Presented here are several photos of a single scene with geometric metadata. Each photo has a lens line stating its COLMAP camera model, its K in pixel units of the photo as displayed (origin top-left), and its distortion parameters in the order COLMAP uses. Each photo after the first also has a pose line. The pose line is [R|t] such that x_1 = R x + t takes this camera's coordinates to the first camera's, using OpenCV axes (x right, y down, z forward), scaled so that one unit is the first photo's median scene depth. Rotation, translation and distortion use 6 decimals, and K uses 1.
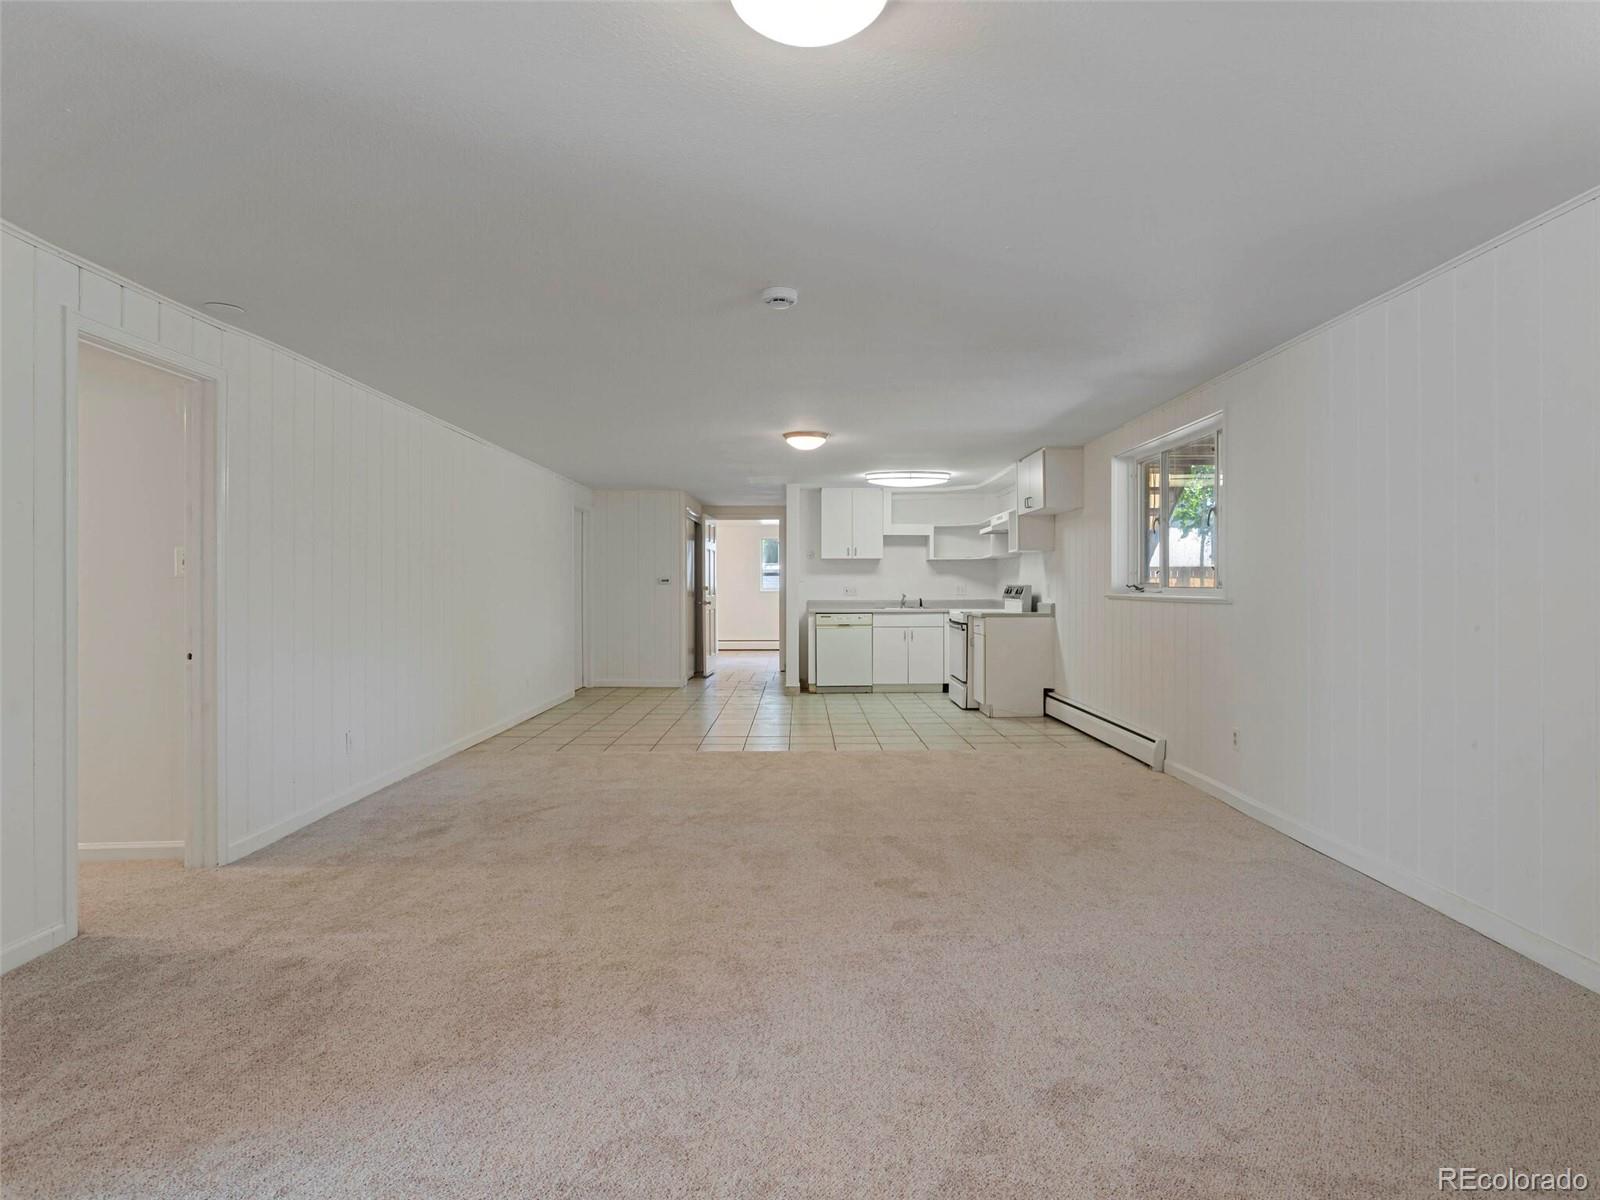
lens RADIAL K [[894.9, 0, 800.0], [0, 894.9, 600.0], [0, 0, 1]] dist [-0.001733, 0.002280]
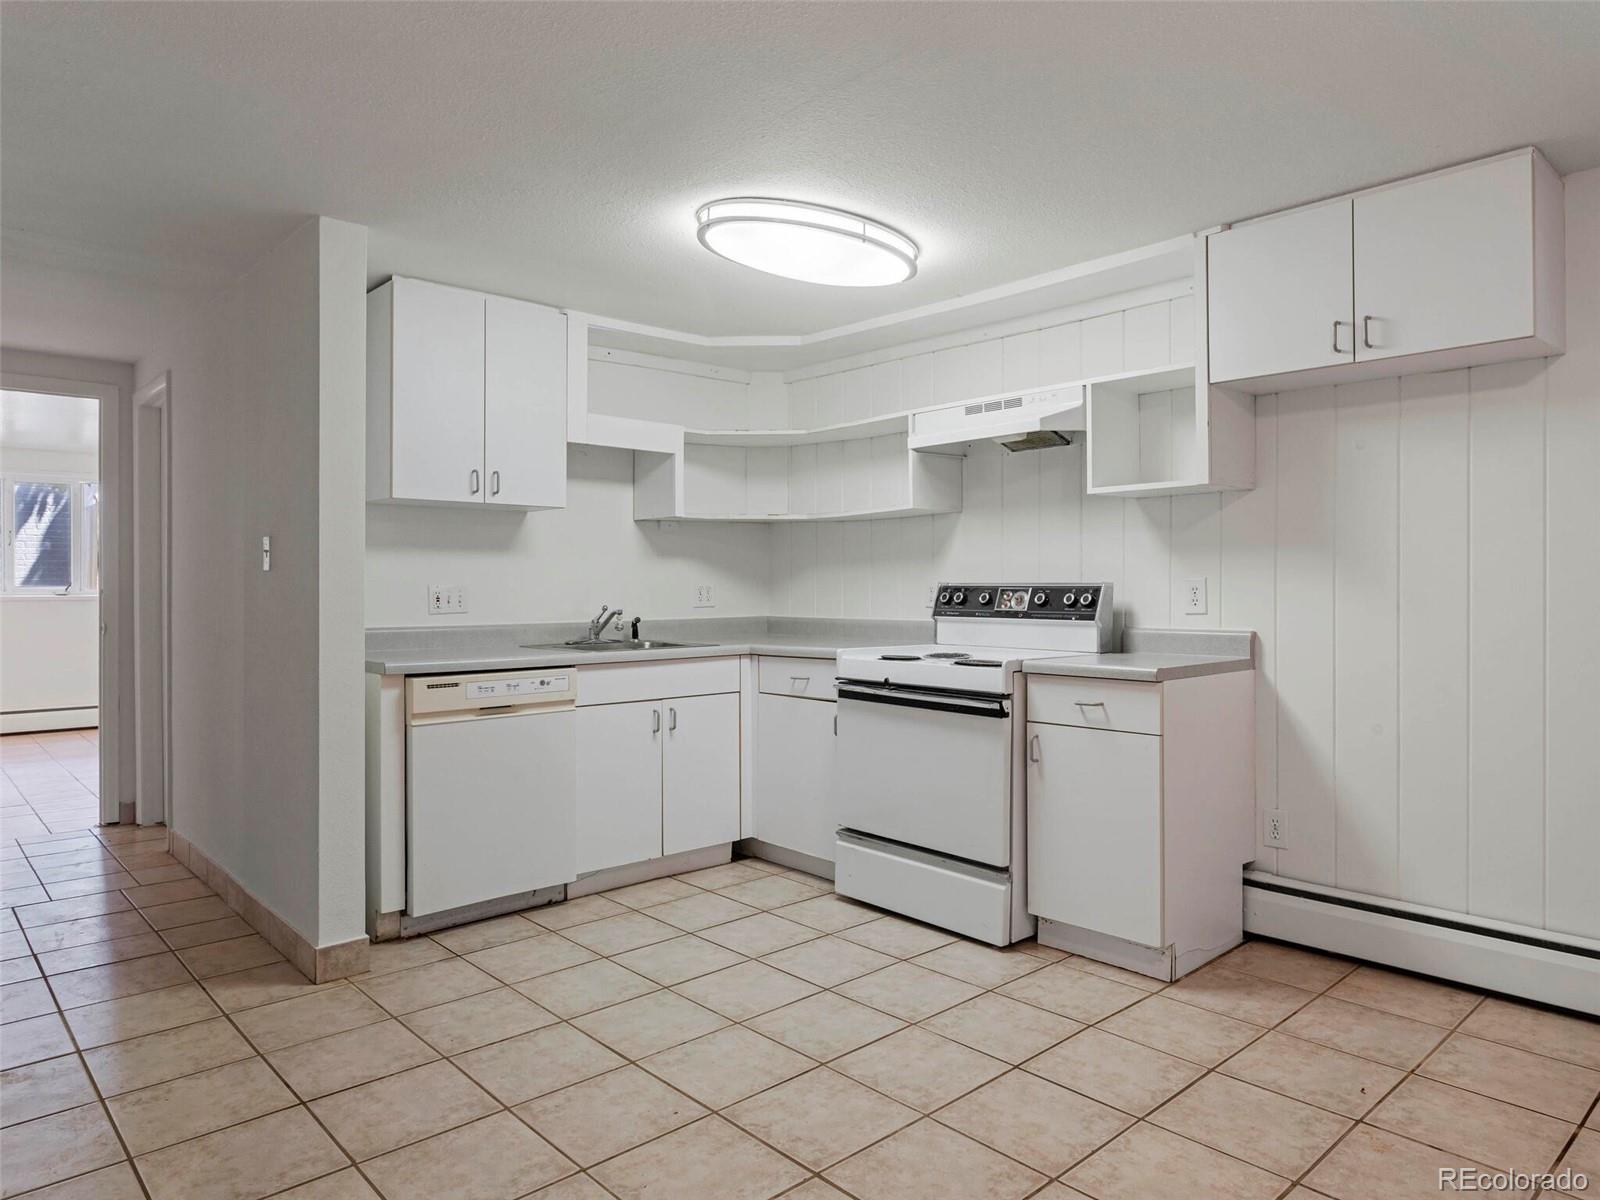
lens RADIAL K [[1013.5, 0, 800.0], [0, 1013.5, 600.0], [0, 0, 1]] dist [0.000819, -0.000375]
pose [[0.736958, -0.010292, 0.675860, -0.115118], [0.009616, 0.999943, 0.004743, -0.011030], [-0.675870, 0.003003, 0.737015, 0.659820]]
